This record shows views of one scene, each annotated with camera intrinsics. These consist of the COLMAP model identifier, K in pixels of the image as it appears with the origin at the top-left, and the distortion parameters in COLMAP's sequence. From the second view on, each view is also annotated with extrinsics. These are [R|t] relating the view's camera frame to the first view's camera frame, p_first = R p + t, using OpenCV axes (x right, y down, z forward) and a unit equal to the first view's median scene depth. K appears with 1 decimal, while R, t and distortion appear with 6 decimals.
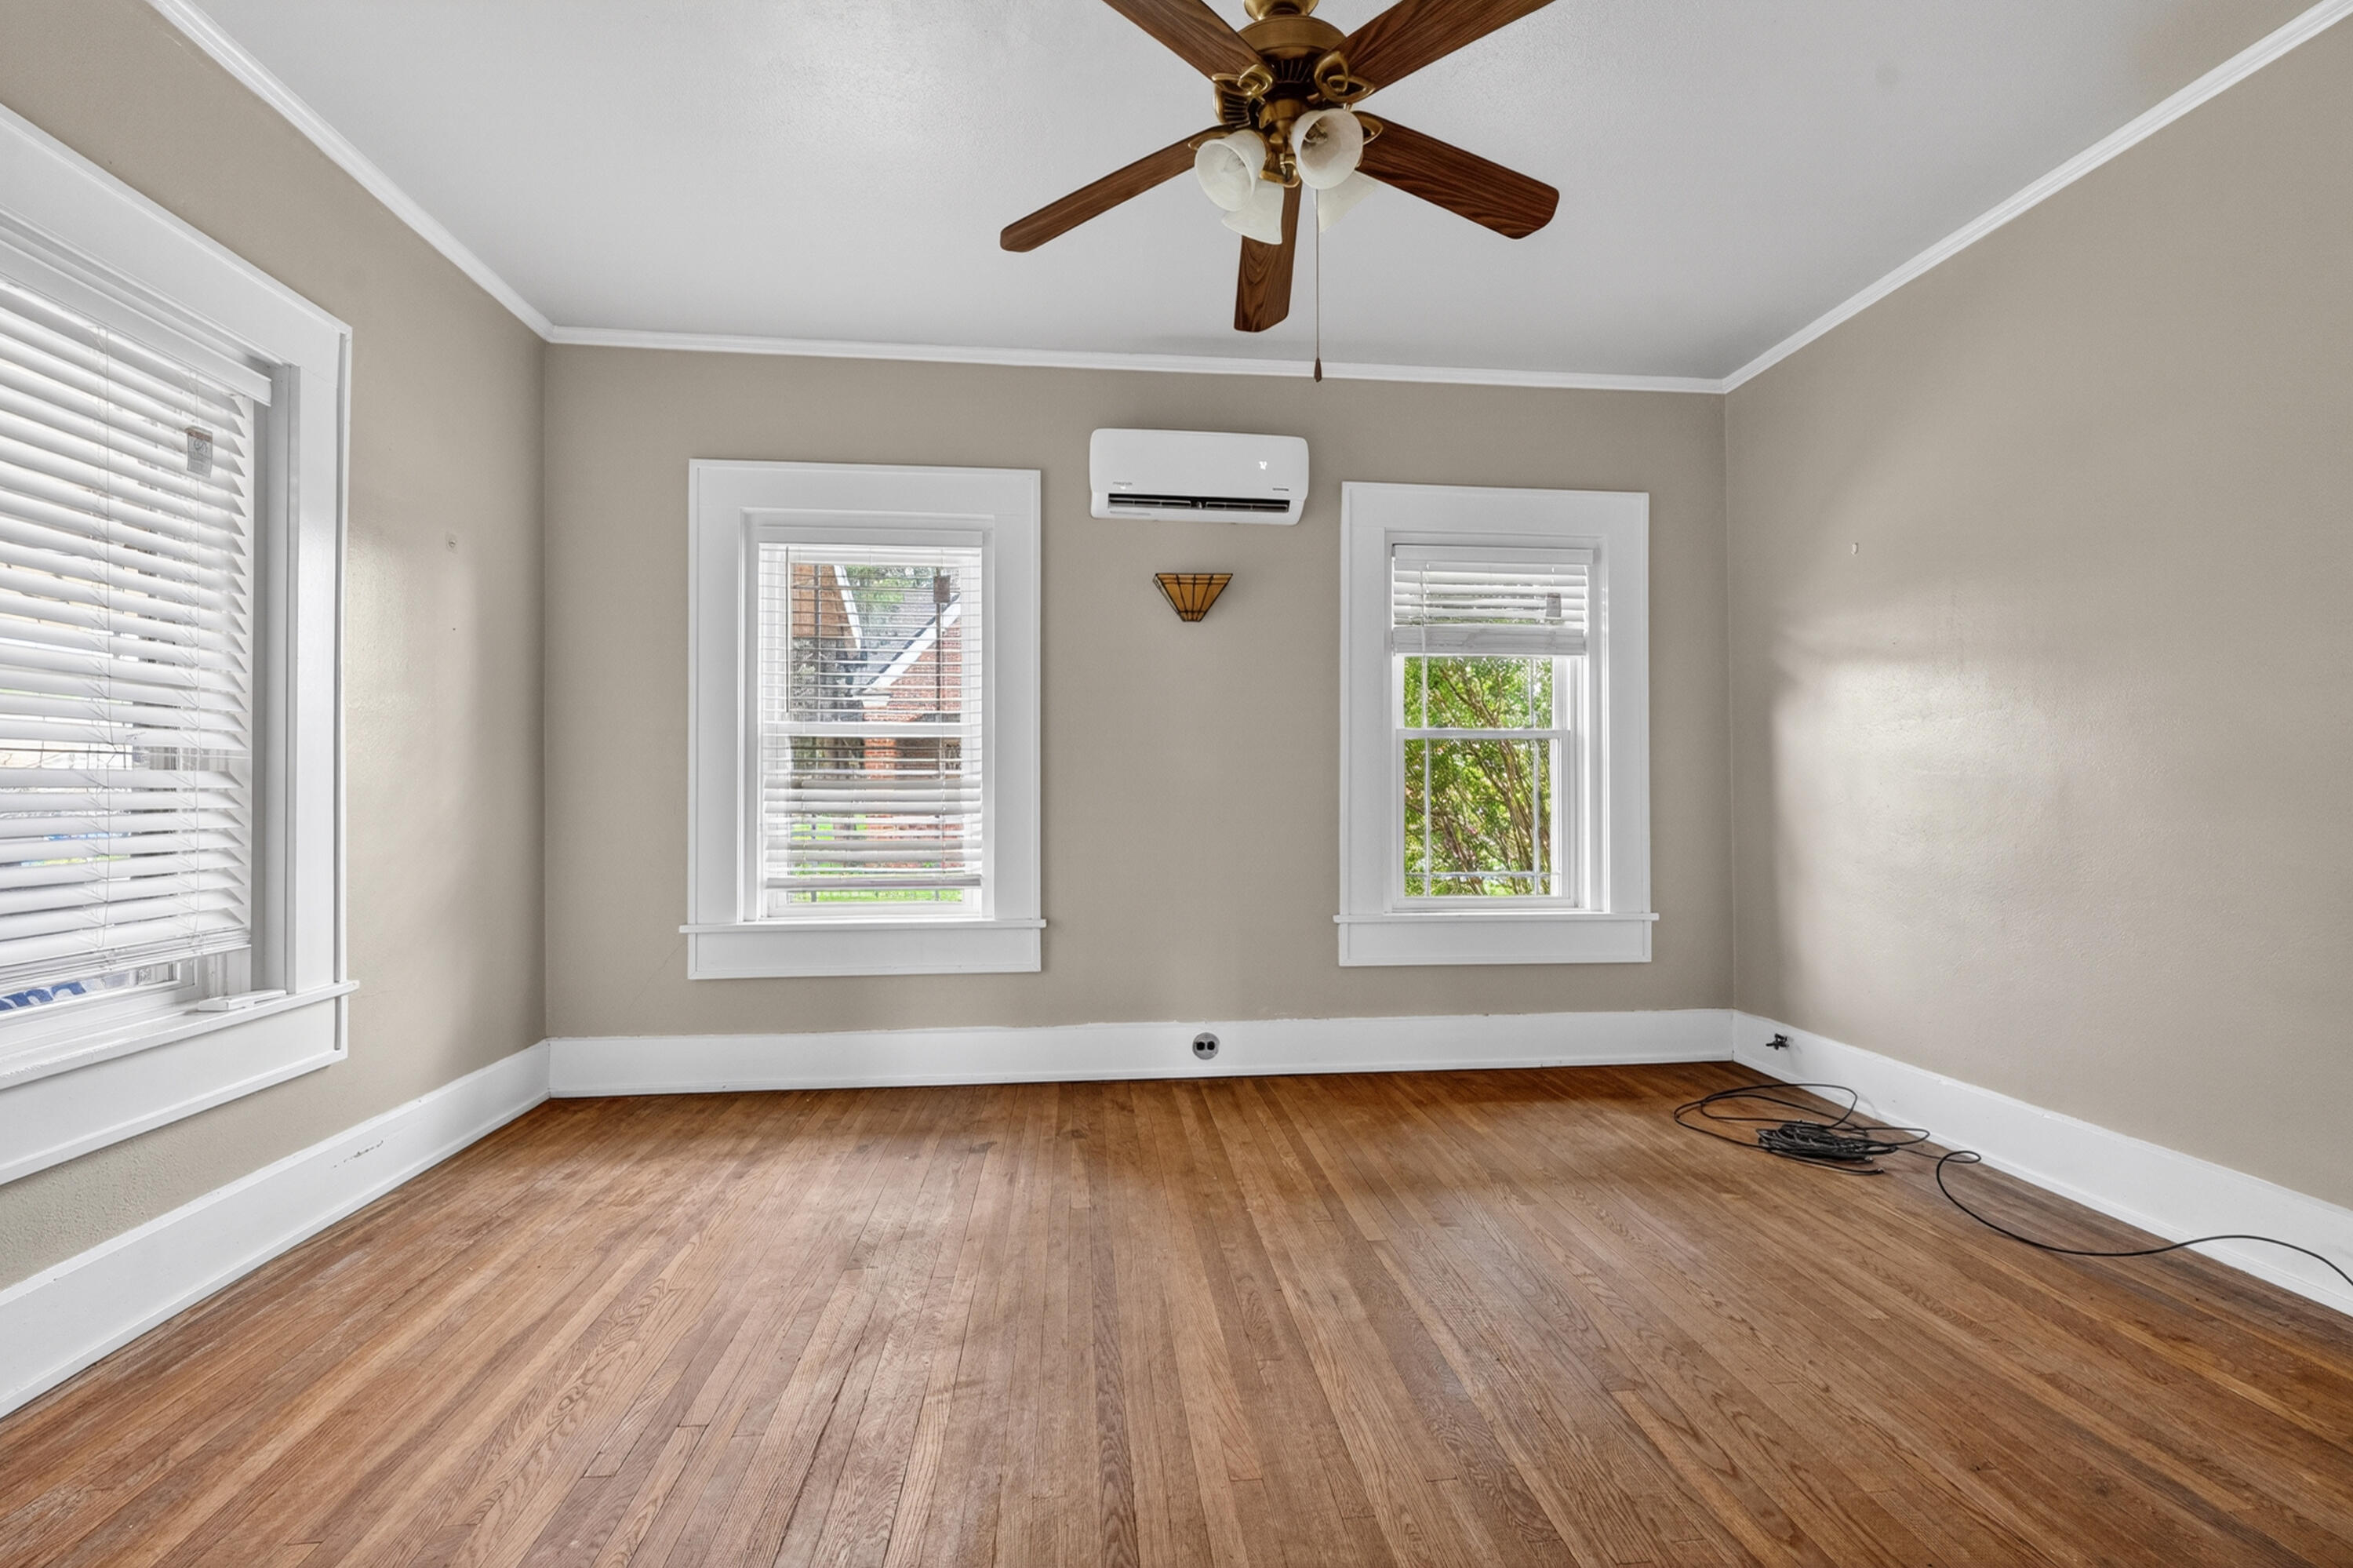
lens RADIAL K [[1042.3, 0, 1179.6], [0, 1042.3, 829.5], [0, 0, 1]] dist [0.000039, 0.000036]
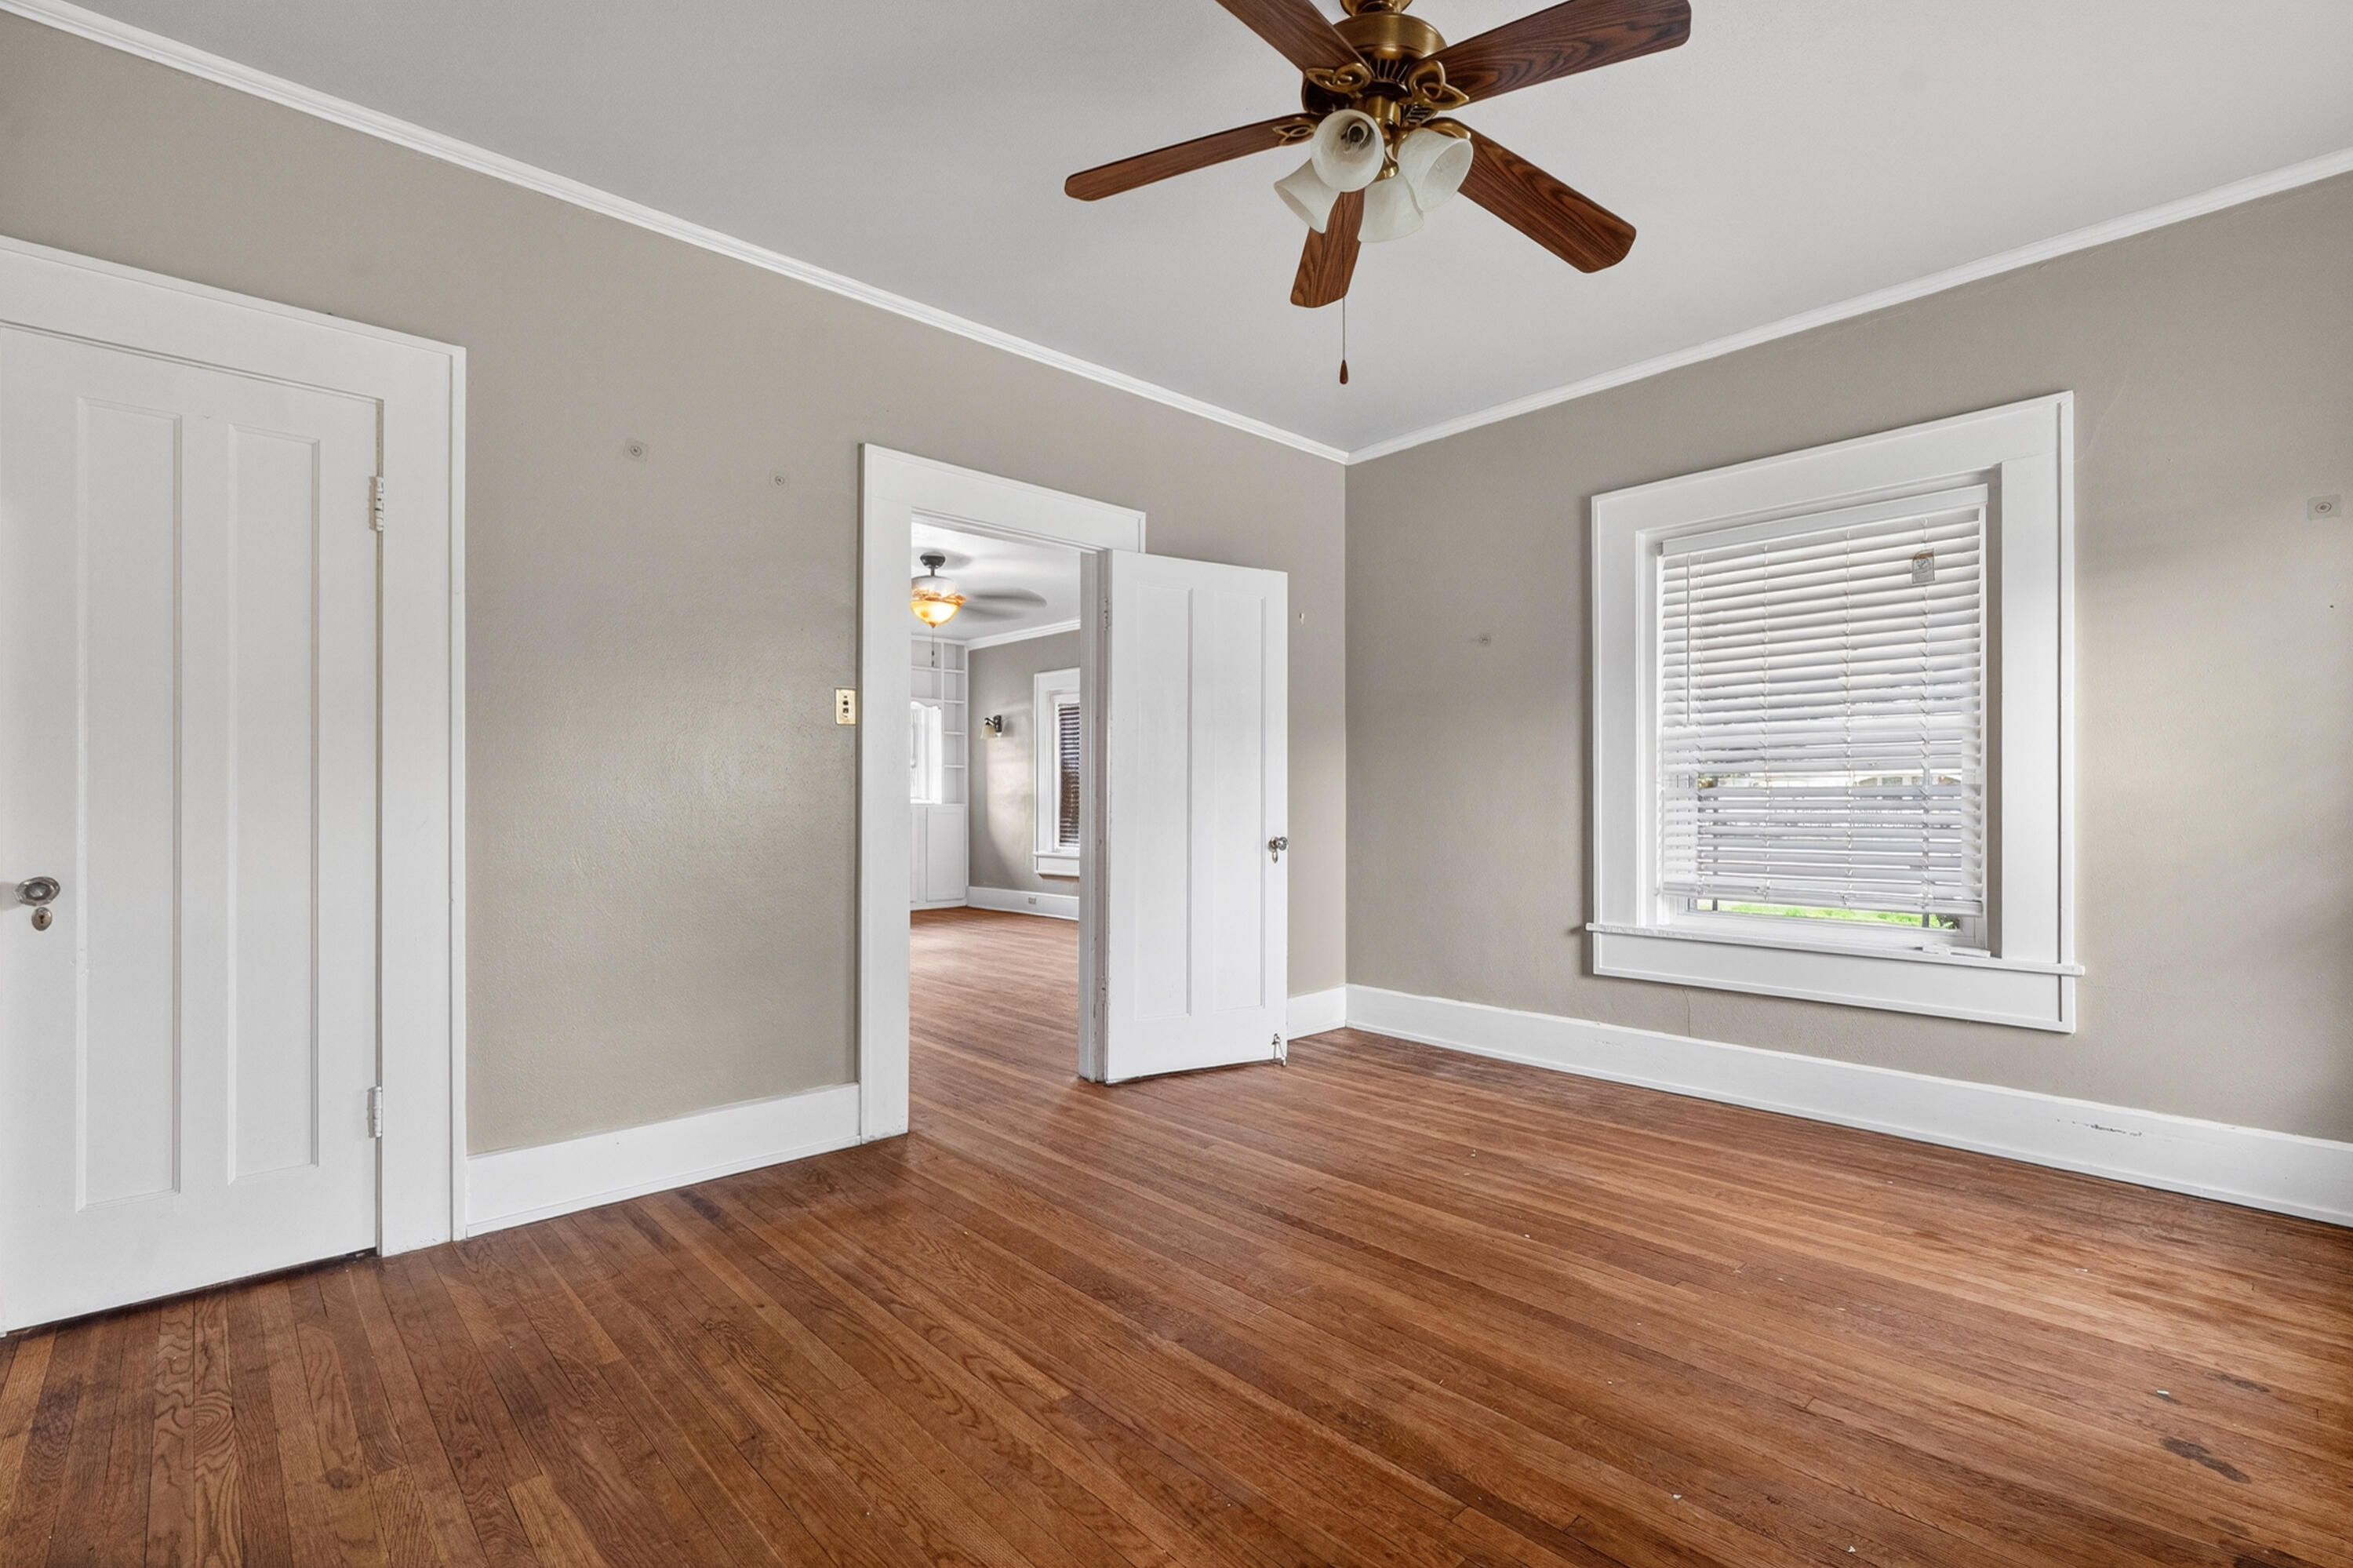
lens RADIAL K [[1029.5, 0, 1176.5], [0, 1029.5, 784.0], [0, 0, 1]] dist [-0.000263, -0.000224]
pose [[-0.794105, -0.005635, -0.607755, 0.690355], [-0.019489, 0.999679, 0.016196, -0.051507], [0.607468, 0.024706, -0.793960, 1.347202]]
